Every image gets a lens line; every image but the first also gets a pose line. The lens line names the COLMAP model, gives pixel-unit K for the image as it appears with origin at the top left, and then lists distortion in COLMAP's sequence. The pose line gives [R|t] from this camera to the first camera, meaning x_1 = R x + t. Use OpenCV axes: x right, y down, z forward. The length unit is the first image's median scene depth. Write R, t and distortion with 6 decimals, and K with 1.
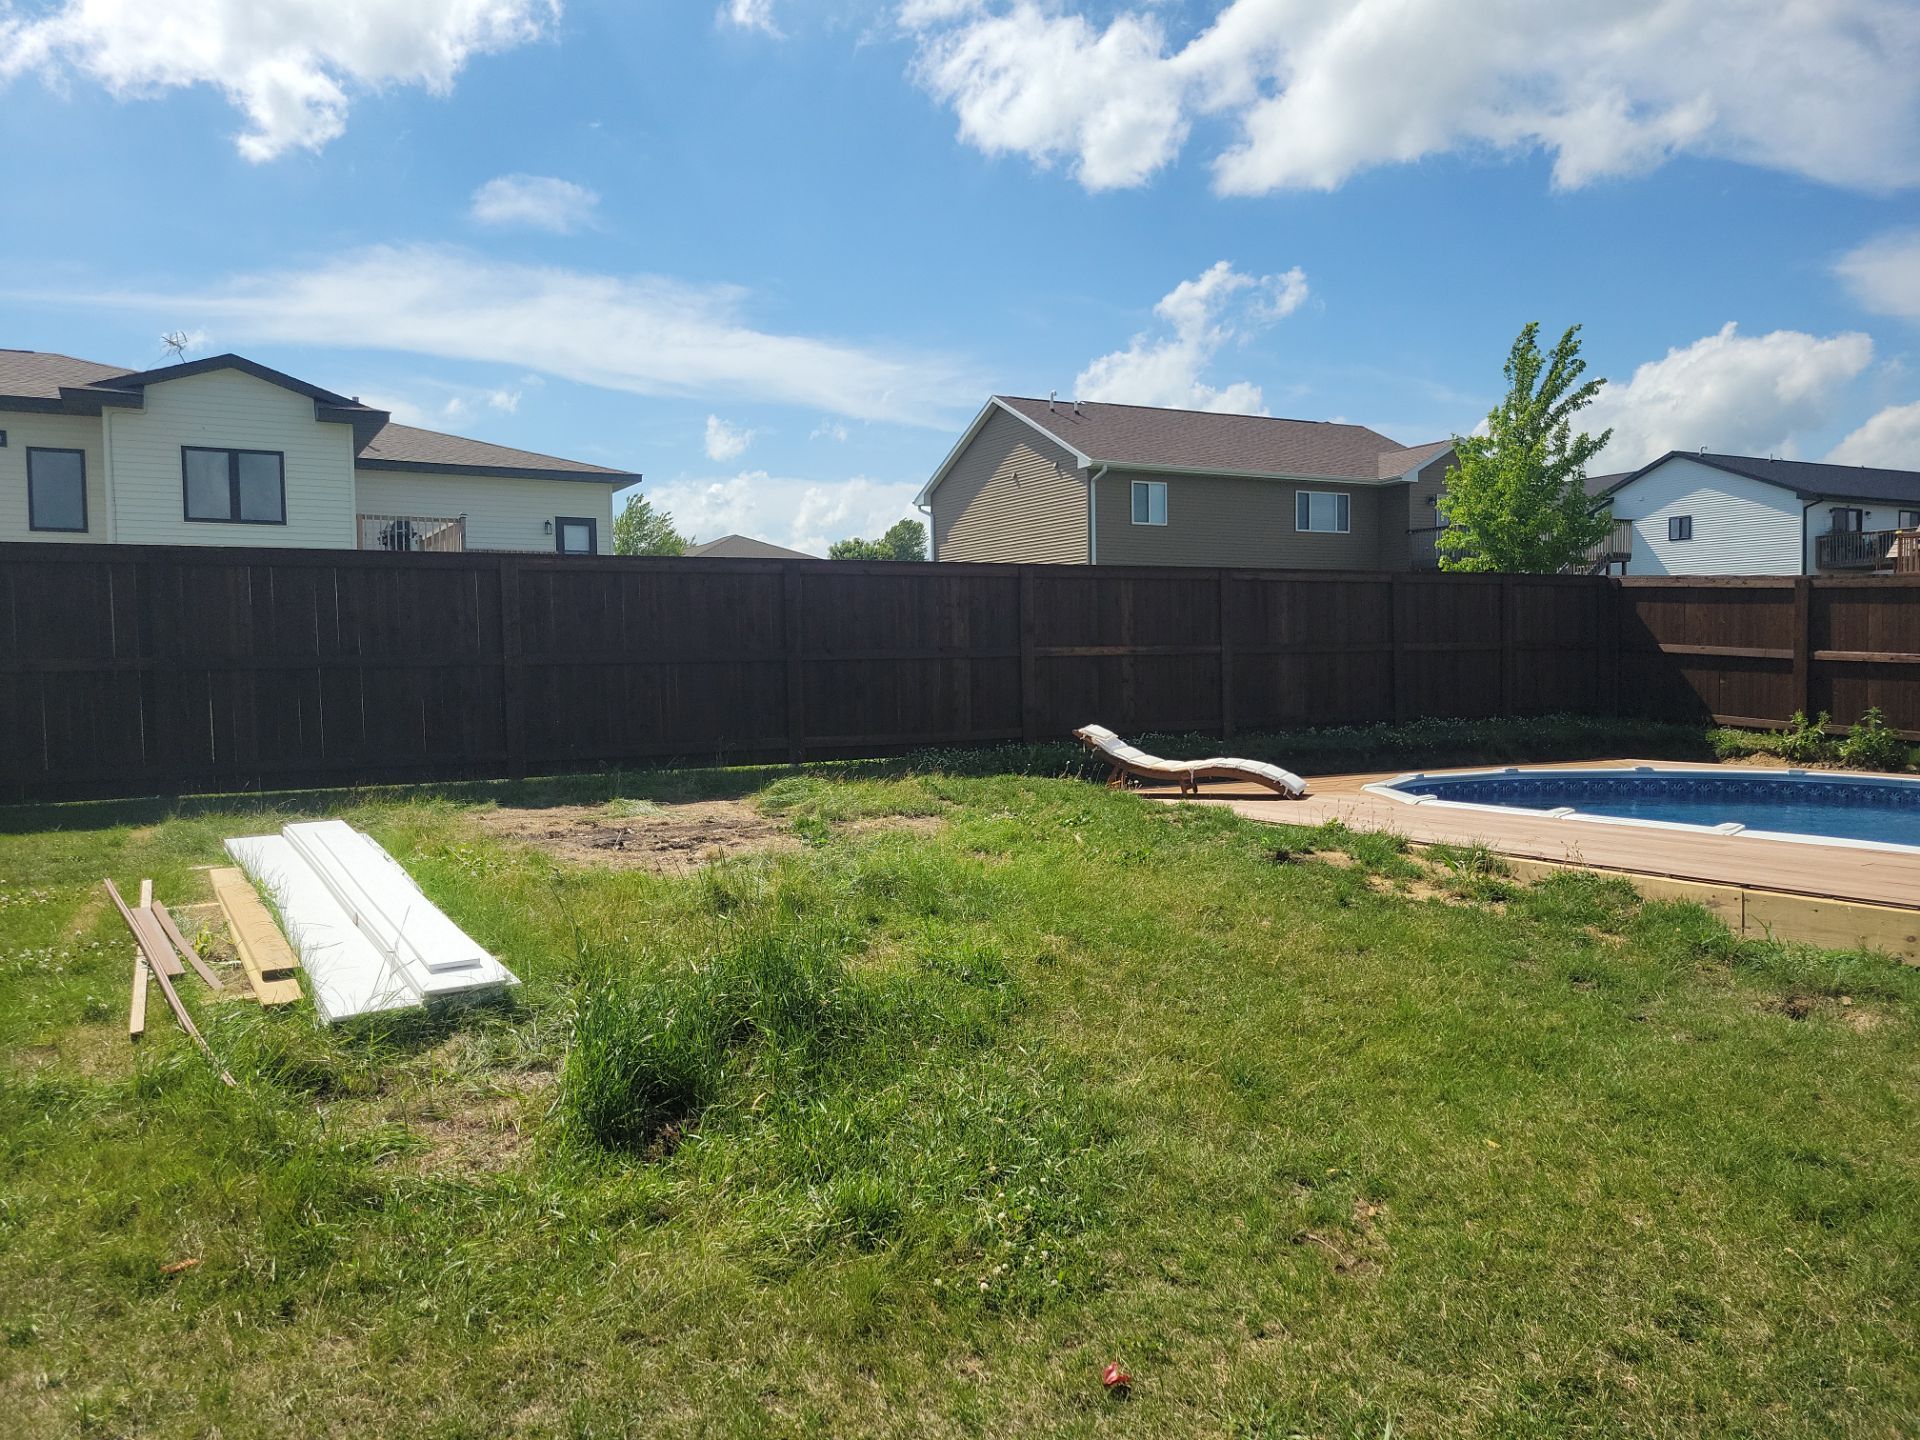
lens RADIAL K [[1440.1, 0, 919.1], [0, 1440.1, 741.8], [0, 0, 1]] dist [0.045345, -0.010037]
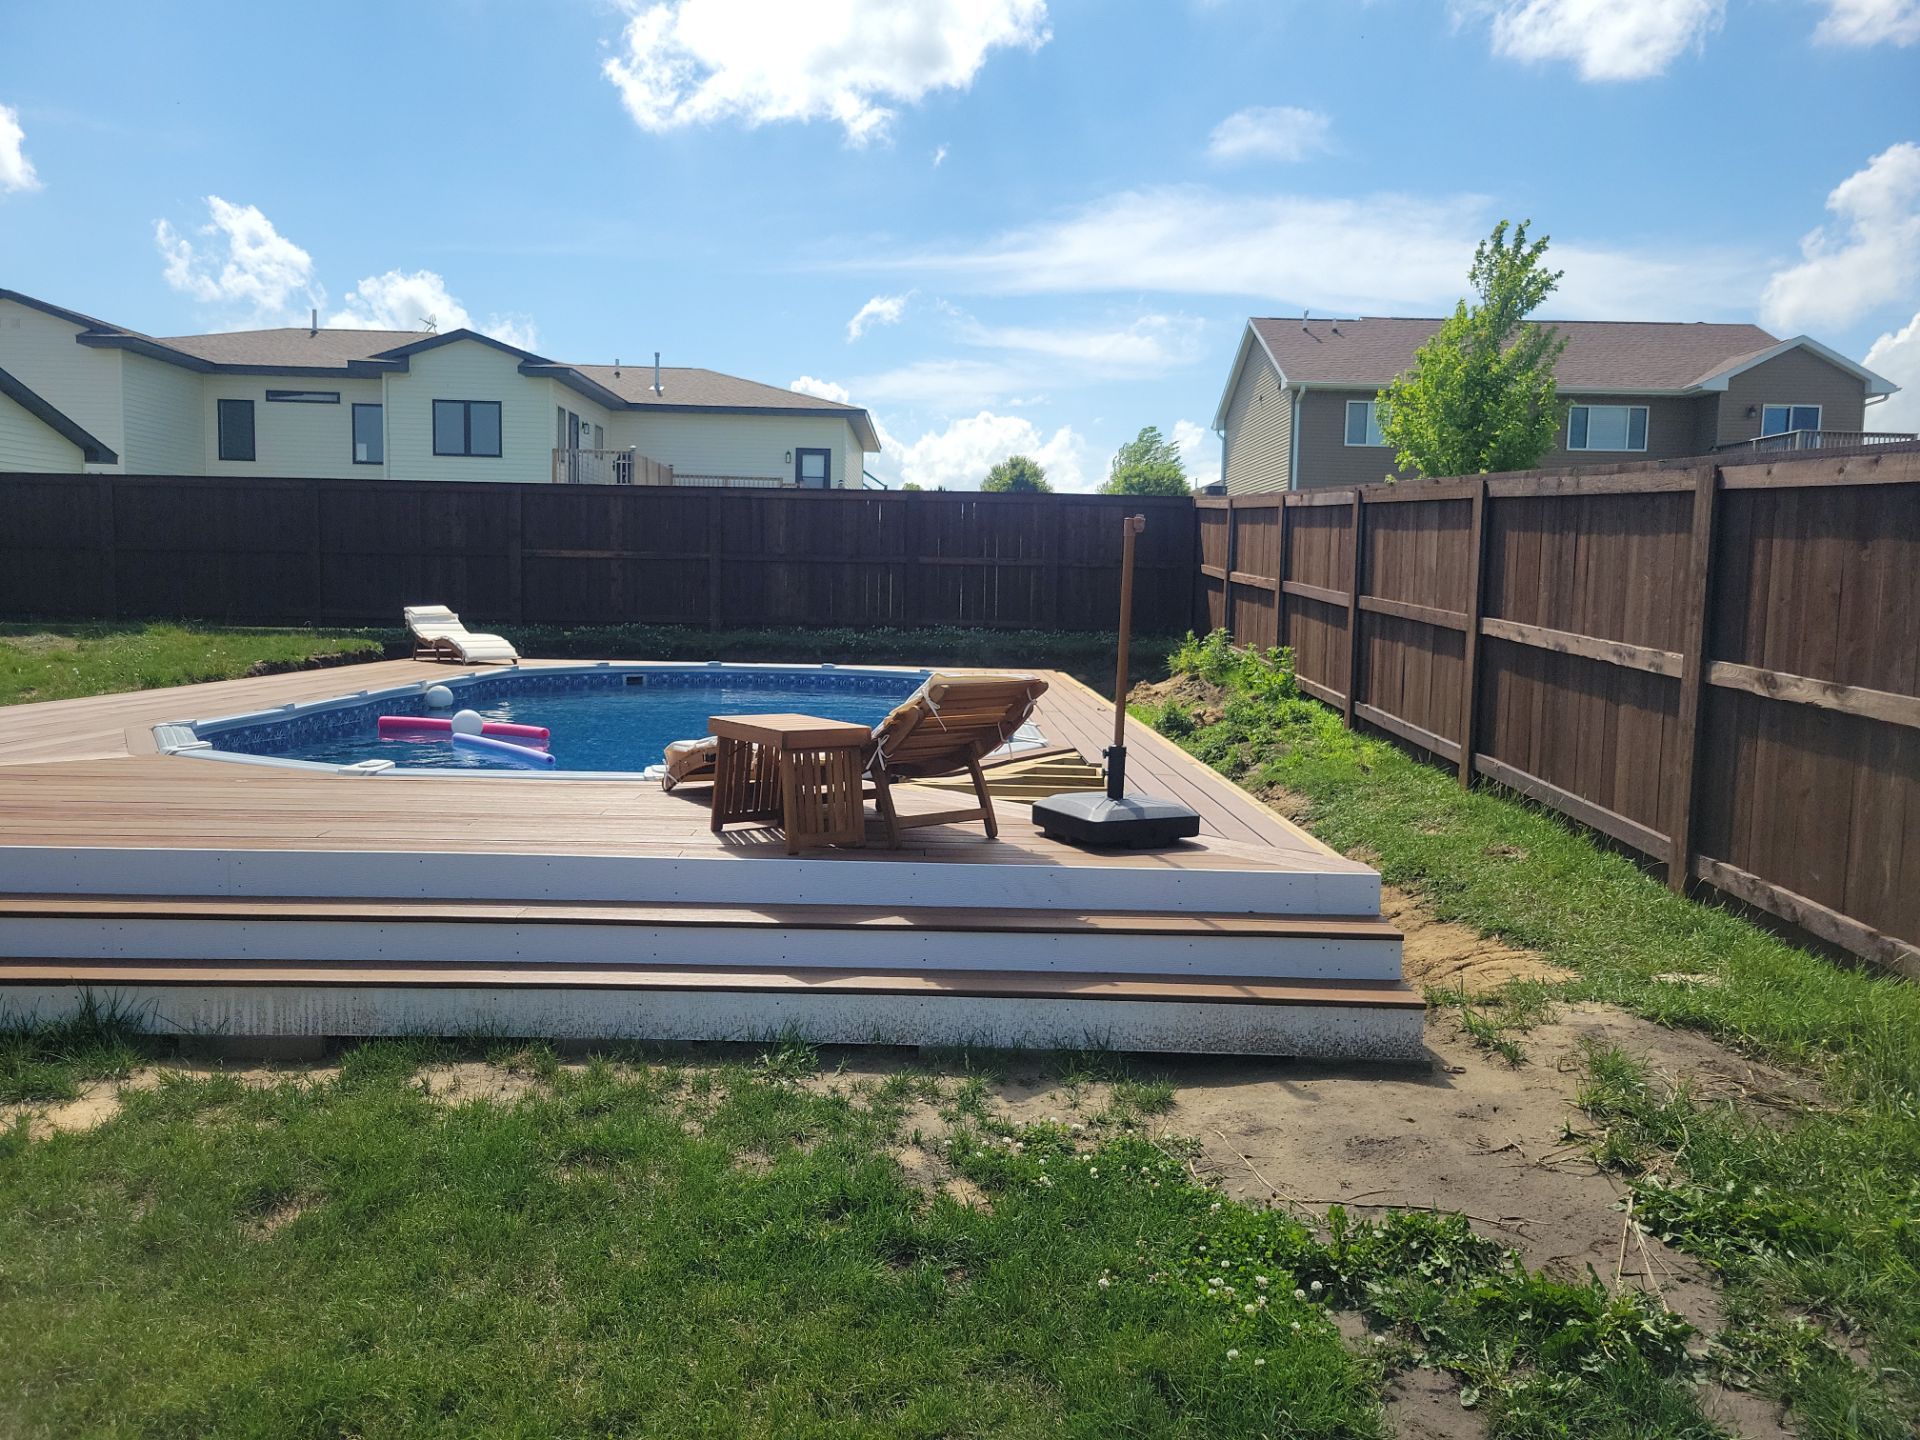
lens RADIAL K [[1435.3, 0, 964.3], [0, 1435.3, 713.5], [0, 0, 1]] dist [0.028985, -0.004672]
pose [[0.886504, 0.070063, -0.457385, 0.349567], [-0.056028, 0.997450, 0.044196, 0.000076], [0.459315, -0.013554, 0.888170, 0.021277]]
